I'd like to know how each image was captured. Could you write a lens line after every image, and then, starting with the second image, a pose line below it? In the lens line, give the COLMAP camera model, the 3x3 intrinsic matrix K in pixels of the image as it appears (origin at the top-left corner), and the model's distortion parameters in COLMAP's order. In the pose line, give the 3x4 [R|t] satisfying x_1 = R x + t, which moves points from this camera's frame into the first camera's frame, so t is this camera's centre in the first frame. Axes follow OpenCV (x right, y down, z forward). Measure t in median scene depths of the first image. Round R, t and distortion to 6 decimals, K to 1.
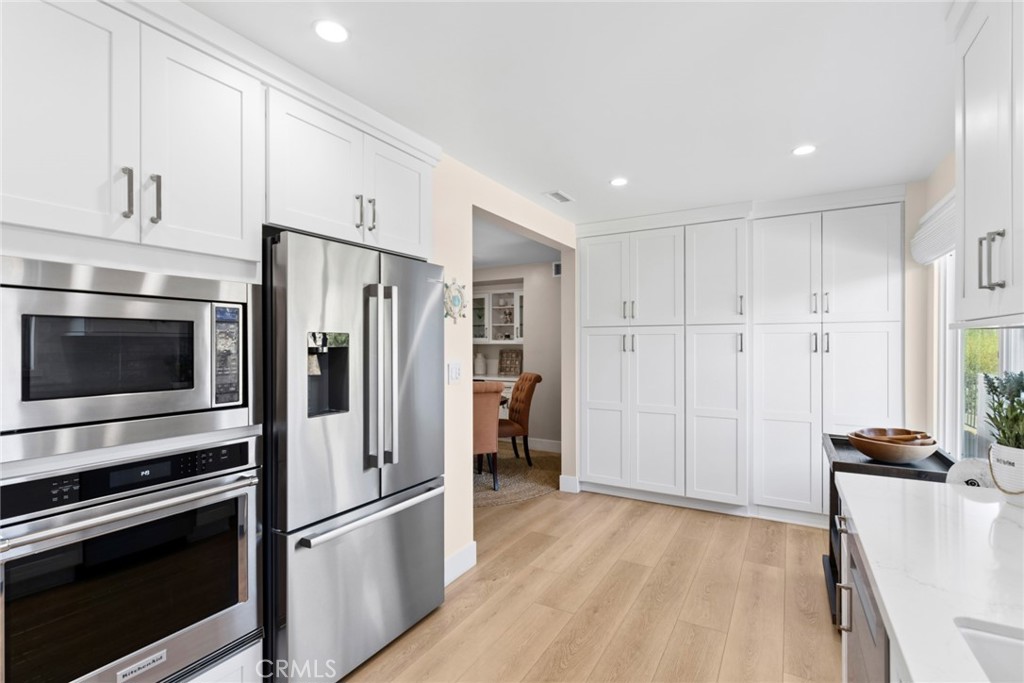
lens RADIAL K [[472.8, 0, 506.9], [0, 472.8, 346.4], [0, 0, 1]] dist [-0.000598, -0.000054]
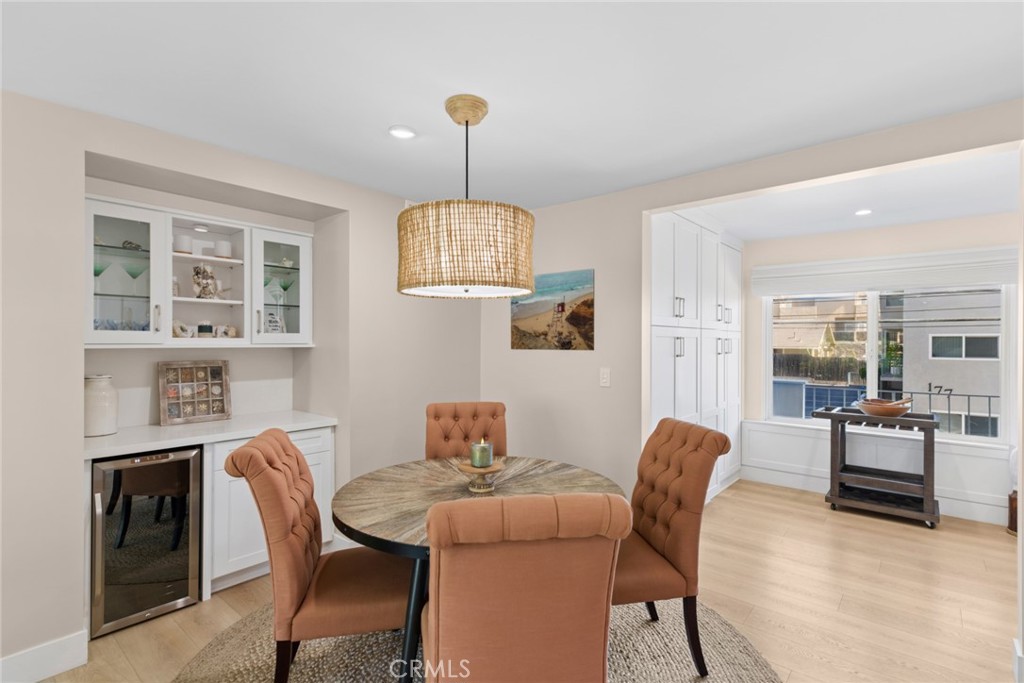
lens RADIAL K [[472.8, 0, 506.9], [0, 472.8, 346.4], [0, 0, 1]] dist [-0.000598, -0.000054]
pose [[0.185048, -0.002040, 0.982727, -0.359485], [0.002893, 0.999995, 0.001531, -0.006154], [-0.982725, 0.002560, 0.185053, 0.657588]]
